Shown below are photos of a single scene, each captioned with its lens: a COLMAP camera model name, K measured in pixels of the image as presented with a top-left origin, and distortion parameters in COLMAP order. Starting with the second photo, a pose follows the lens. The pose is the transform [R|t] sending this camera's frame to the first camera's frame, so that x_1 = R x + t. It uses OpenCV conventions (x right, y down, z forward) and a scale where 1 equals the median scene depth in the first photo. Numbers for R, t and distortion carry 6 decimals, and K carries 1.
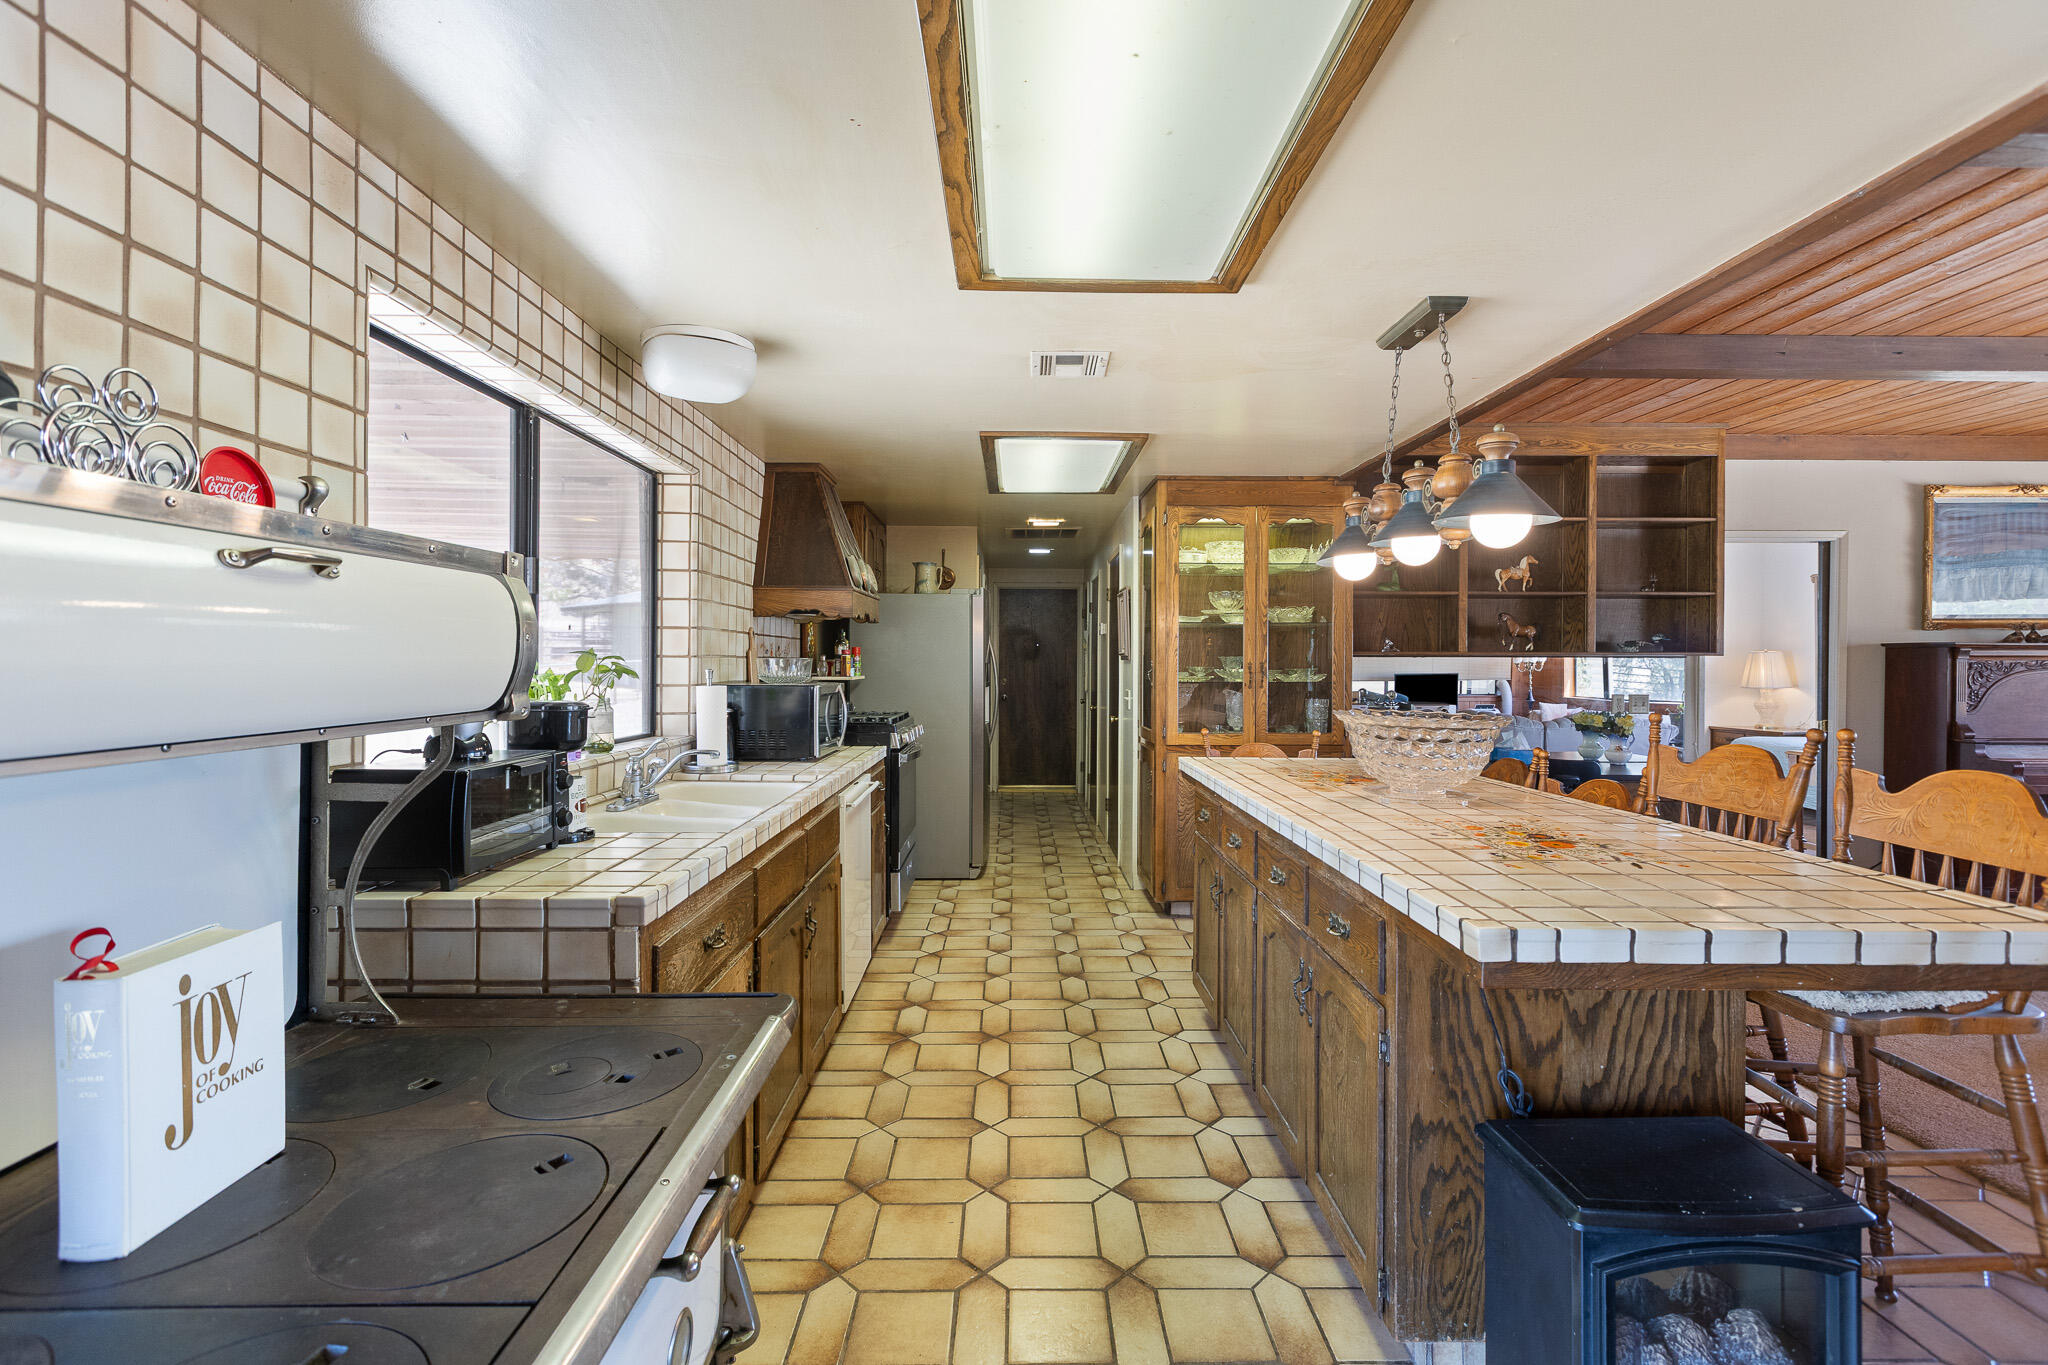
lens RADIAL K [[928.7, 0, 1022.3], [0, 928.7, 653.7], [0, 0, 1]] dist [-0.000810, -0.000068]
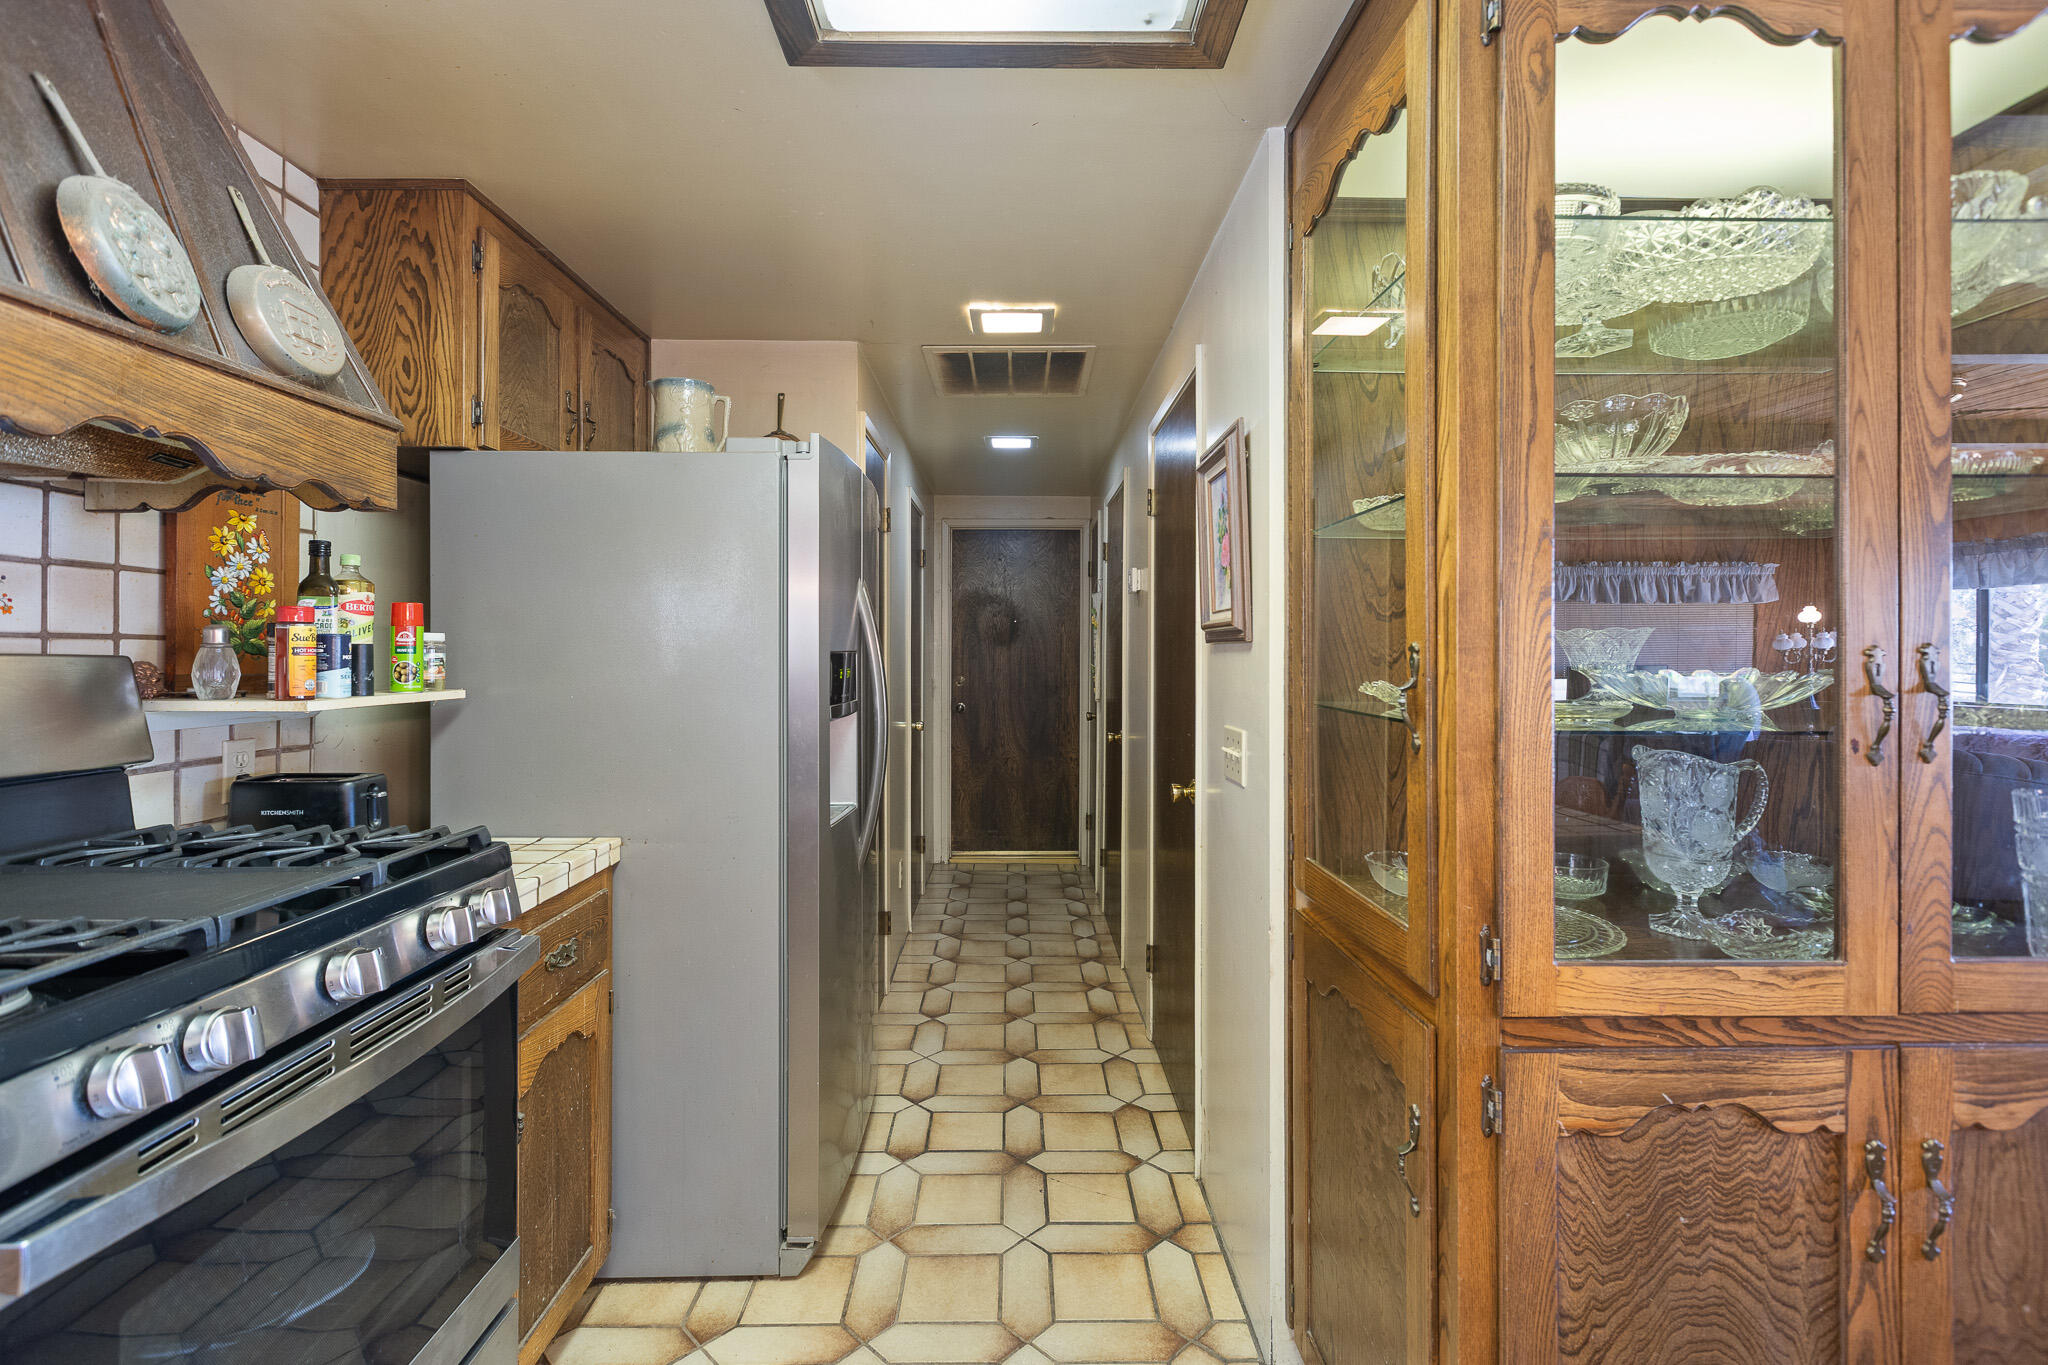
lens RADIAL K [[928.7, 0, 1022.3], [0, 928.7, 653.7], [0, 0, 1]] dist [-0.000810, -0.000068]
pose [[0.999990, -0.003496, 0.002620, 0.023517], [0.003456, 0.999882, 0.014985, 0.003852], [-0.002672, -0.014976, 0.999884, 0.468373]]
